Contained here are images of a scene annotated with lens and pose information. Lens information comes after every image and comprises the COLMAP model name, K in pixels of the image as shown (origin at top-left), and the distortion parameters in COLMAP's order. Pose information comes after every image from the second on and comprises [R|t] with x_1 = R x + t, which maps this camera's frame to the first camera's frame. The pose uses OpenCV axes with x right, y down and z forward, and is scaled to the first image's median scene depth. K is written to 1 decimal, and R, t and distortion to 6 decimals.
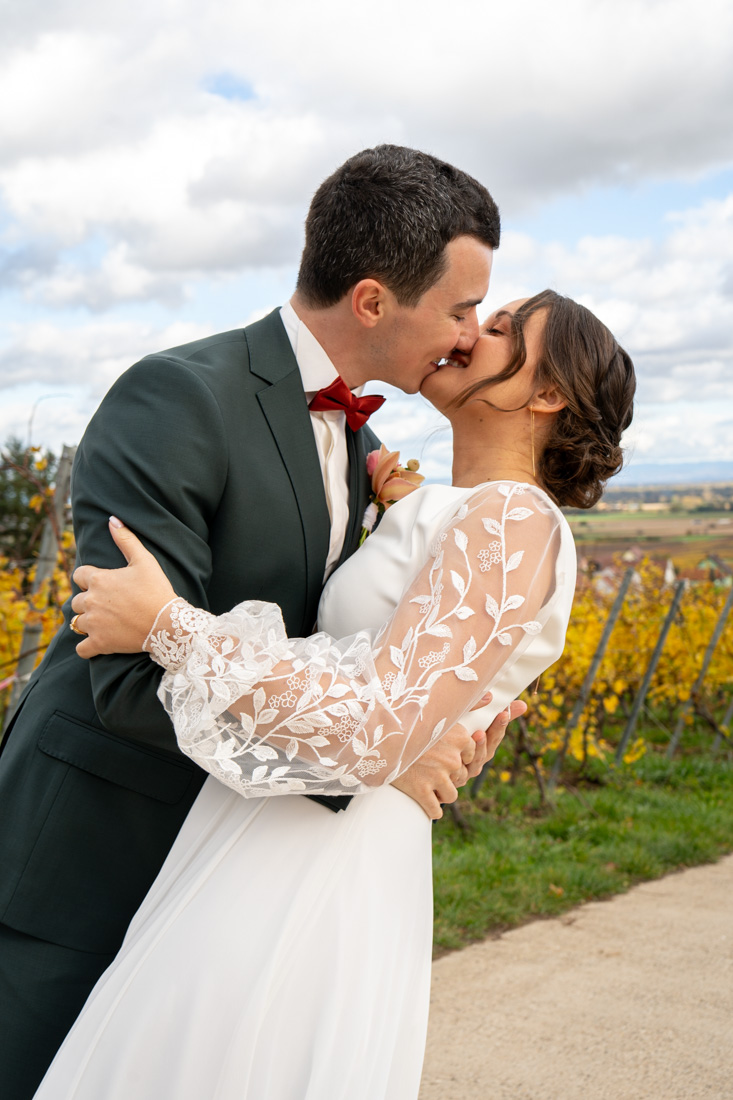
lens RADIAL K [[1286.4, 0, 366.5], [0, 1286.4, 550.0], [0, 0, 1]] dist [-0.007754, 0.049707]
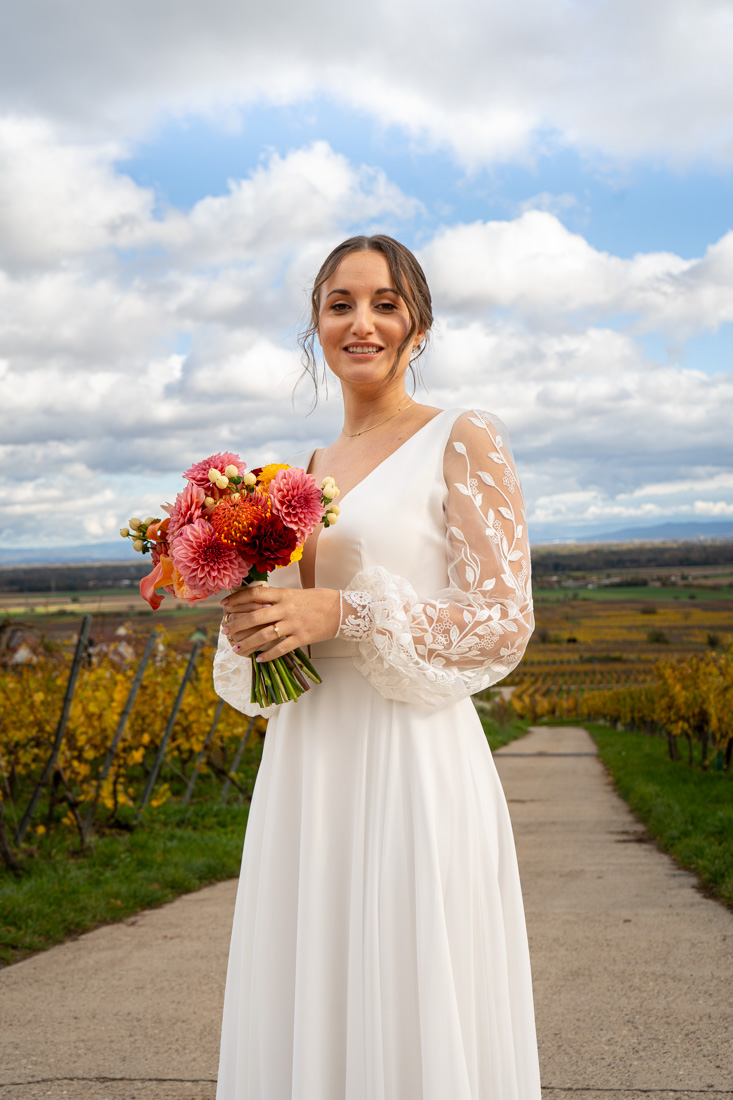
lens RADIAL K [[1286.4, 0, 366.5], [0, 1286.4, 550.0], [0, 0, 1]] dist [-0.007754, 0.049707]
pose [[0.923412, -0.000946, 0.383809, -0.077298], [0.023782, 0.998216, -0.054757, 0.012468], [-0.383073, 0.059692, 0.921787, -0.155568]]
